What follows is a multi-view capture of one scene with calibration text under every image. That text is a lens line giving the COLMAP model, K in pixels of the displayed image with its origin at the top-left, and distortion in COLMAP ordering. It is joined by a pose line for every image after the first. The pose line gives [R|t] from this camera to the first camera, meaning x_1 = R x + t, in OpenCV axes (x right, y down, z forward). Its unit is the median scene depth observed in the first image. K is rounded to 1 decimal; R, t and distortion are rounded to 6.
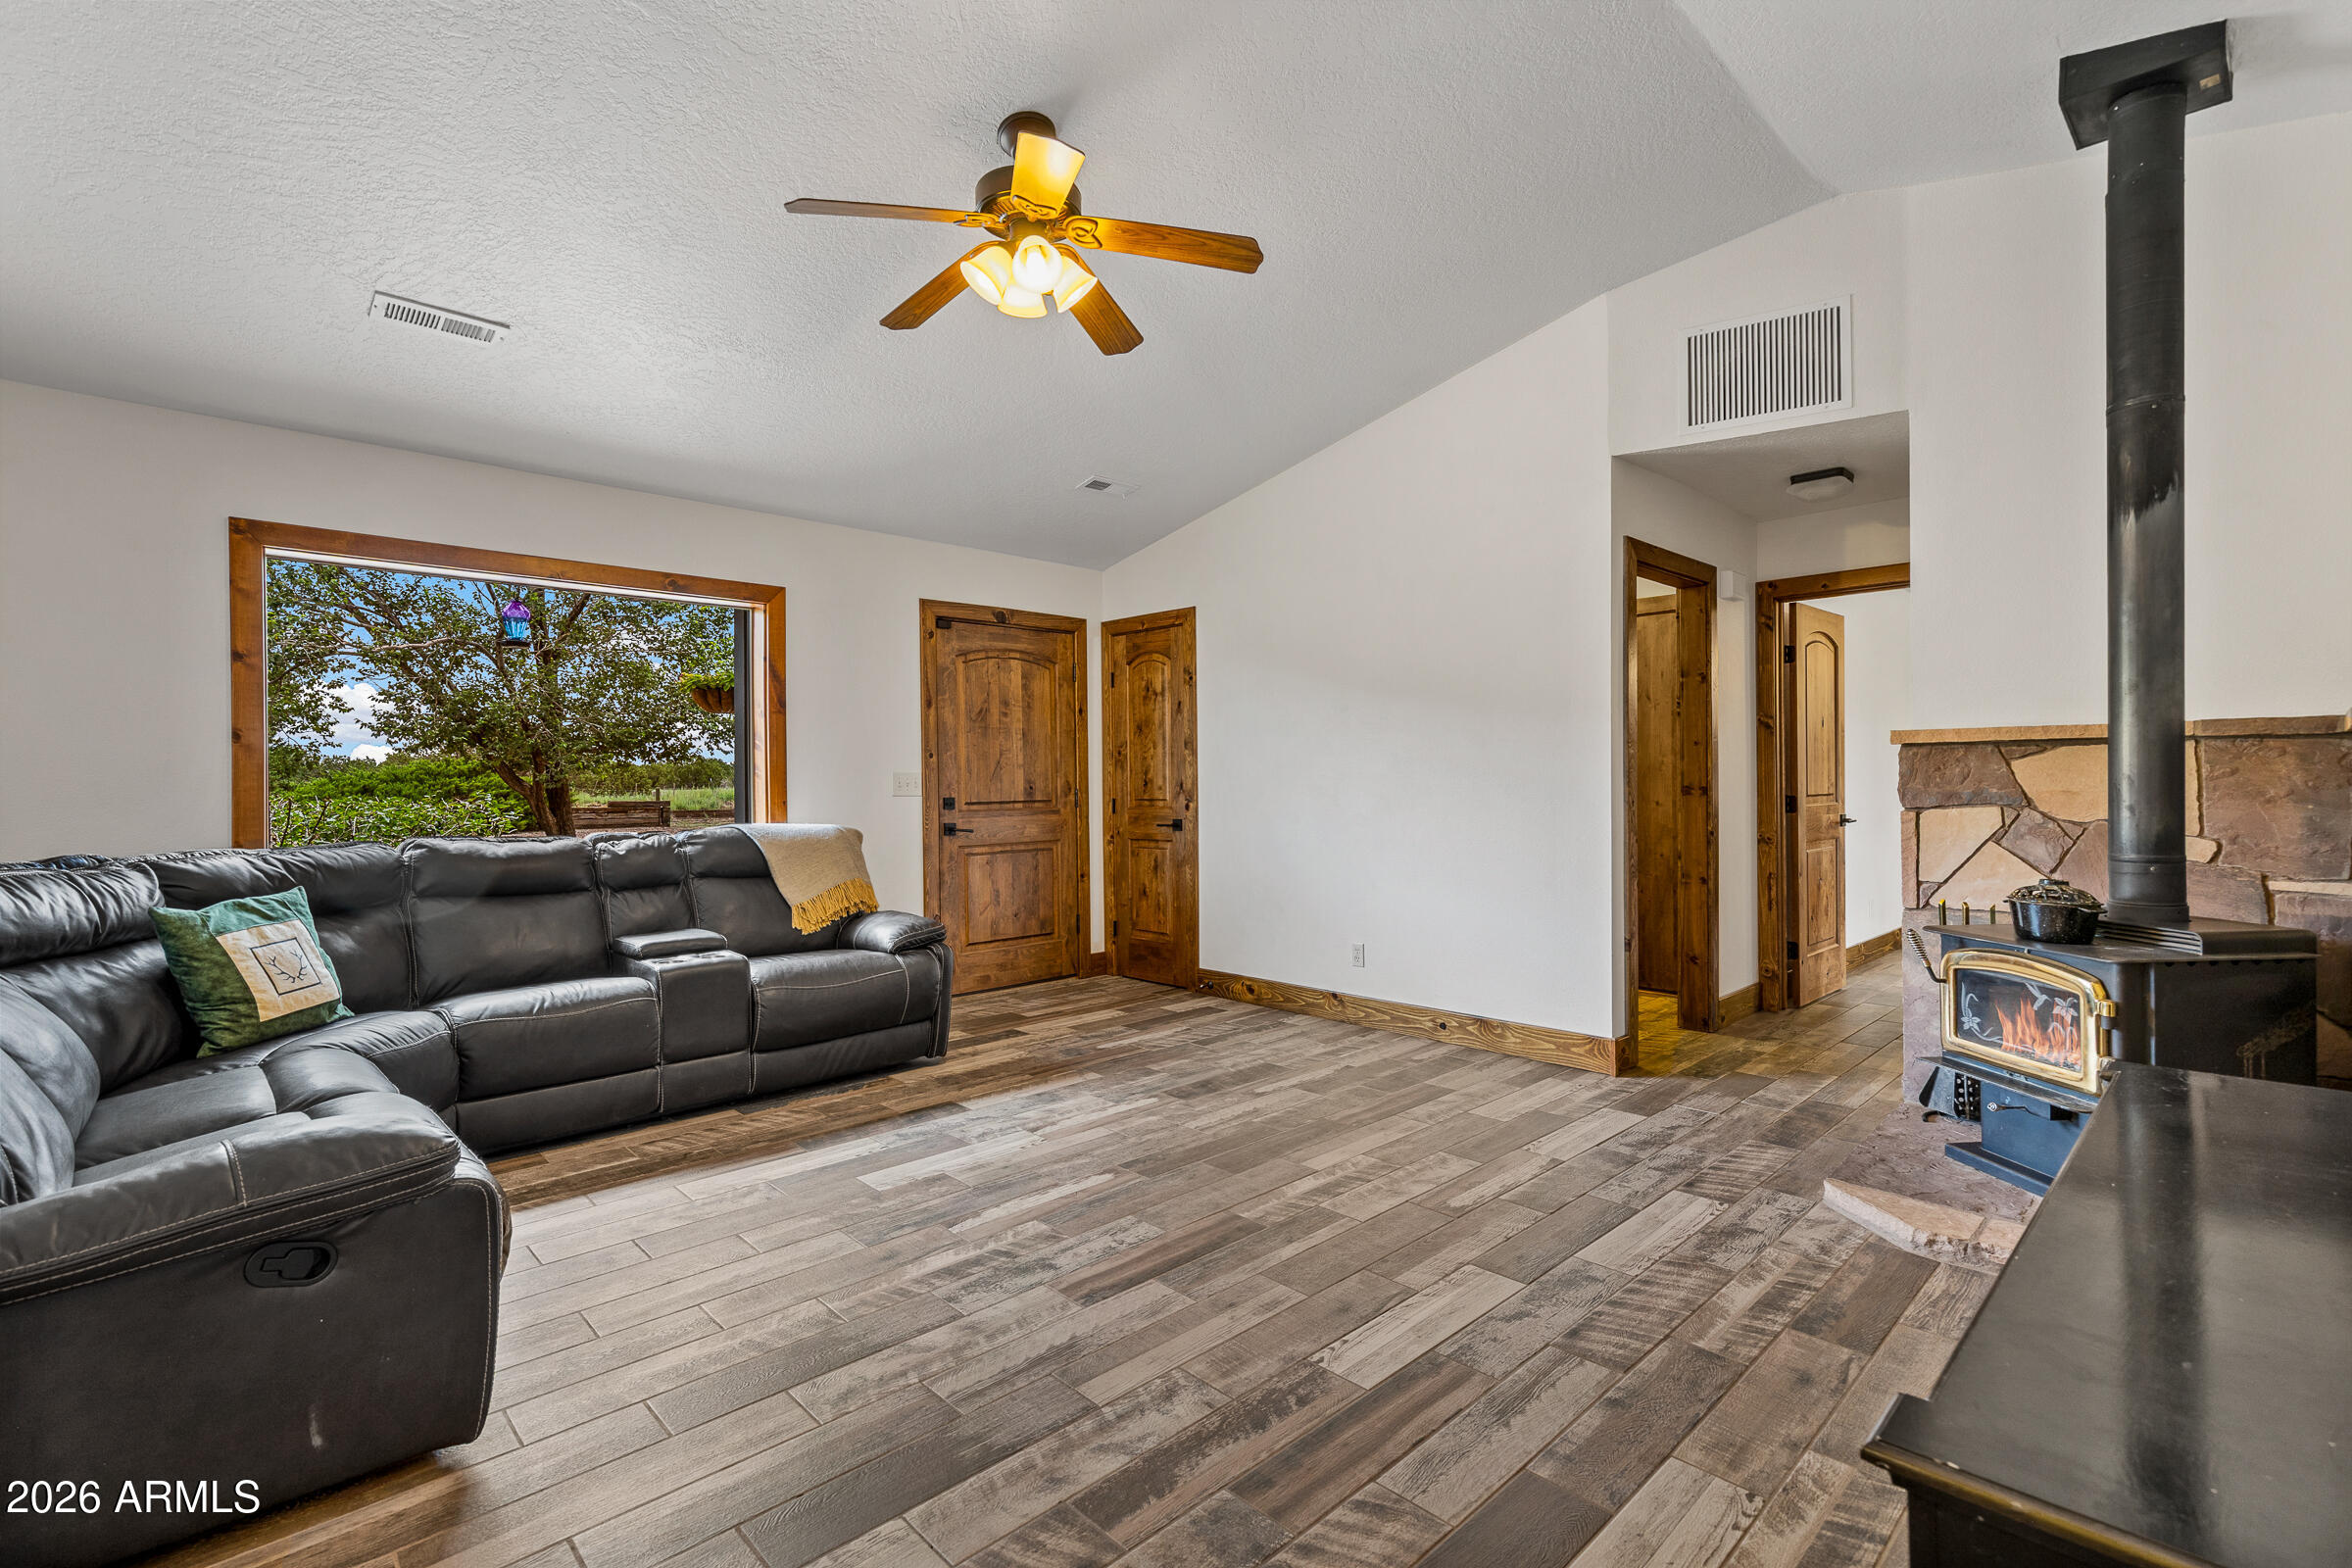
lens RADIAL K [[1050.1, 0, 1176.5], [0, 1050.1, 782.5], [0, 0, 1]] dist [-0.001718, -0.000446]
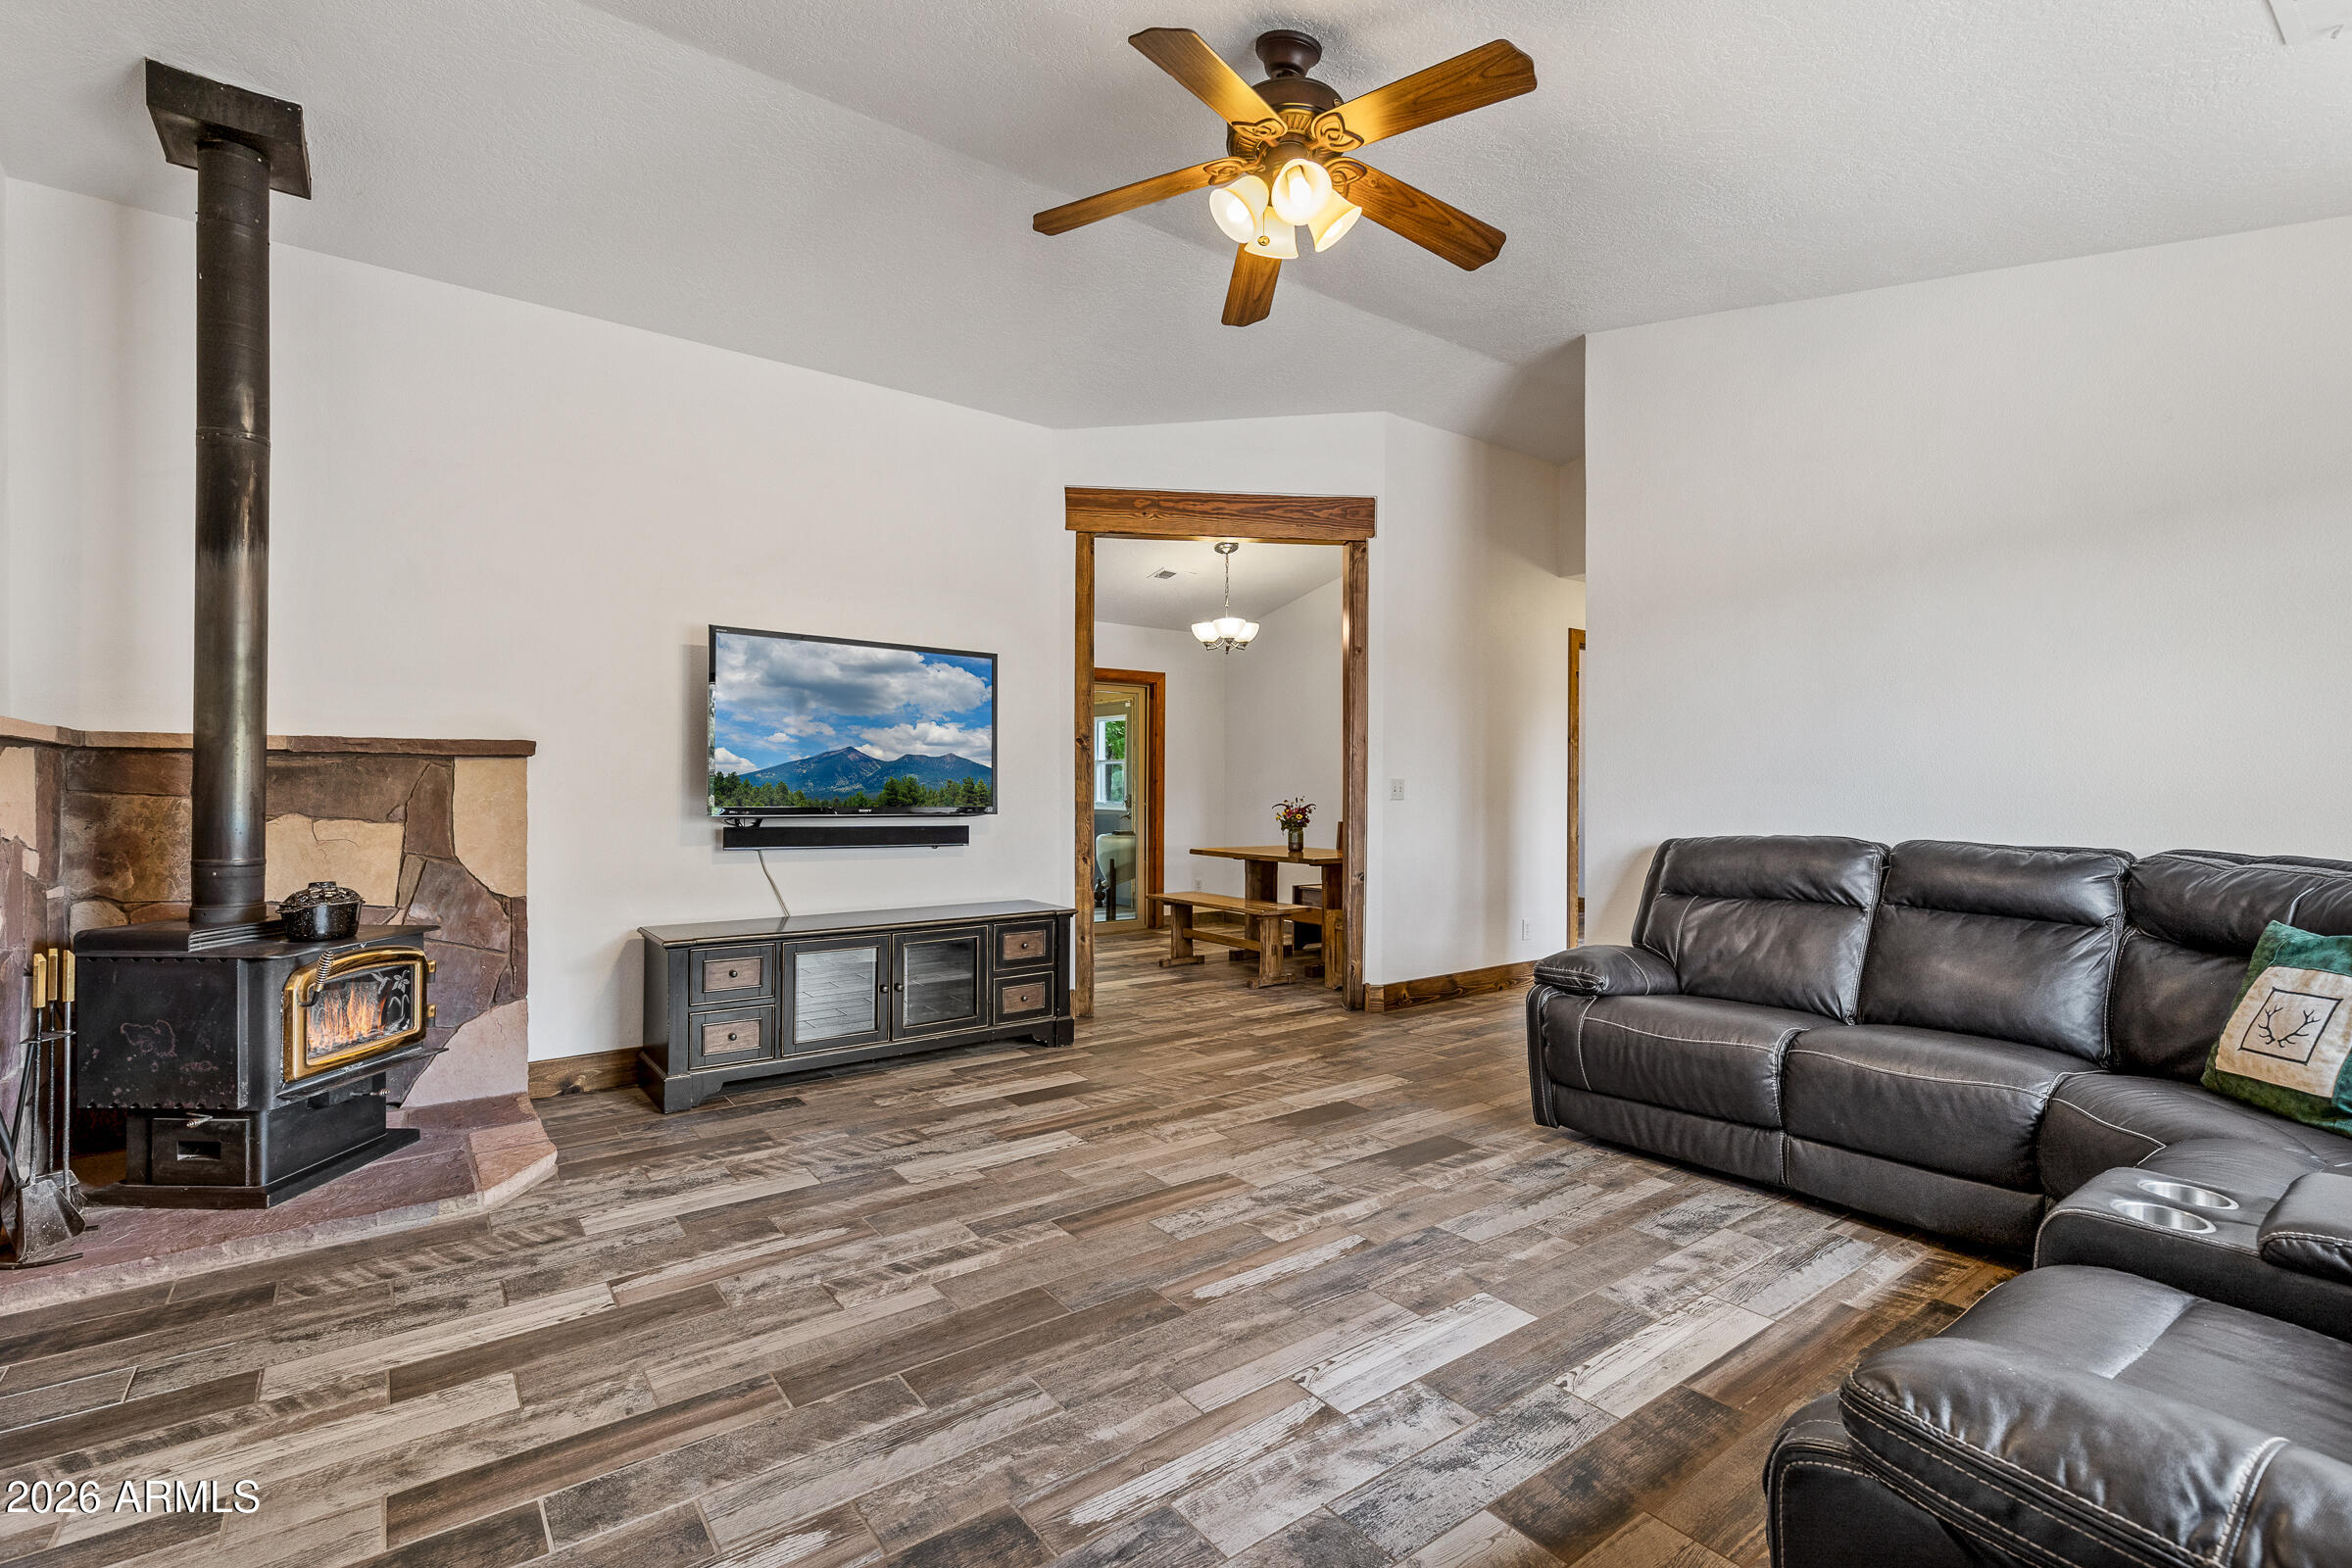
lens RADIAL K [[1050.1, 0, 1177.8], [0, 1050.1, 786.6], [0, 0, 1]] dist [-0.001718, -0.000446]
pose [[-0.992852, 0.004545, 0.119268, -0.157313], [0.004409, 0.999989, -0.001409, 0.000789], [-0.119273, -0.000873, -0.992861, 1.953756]]
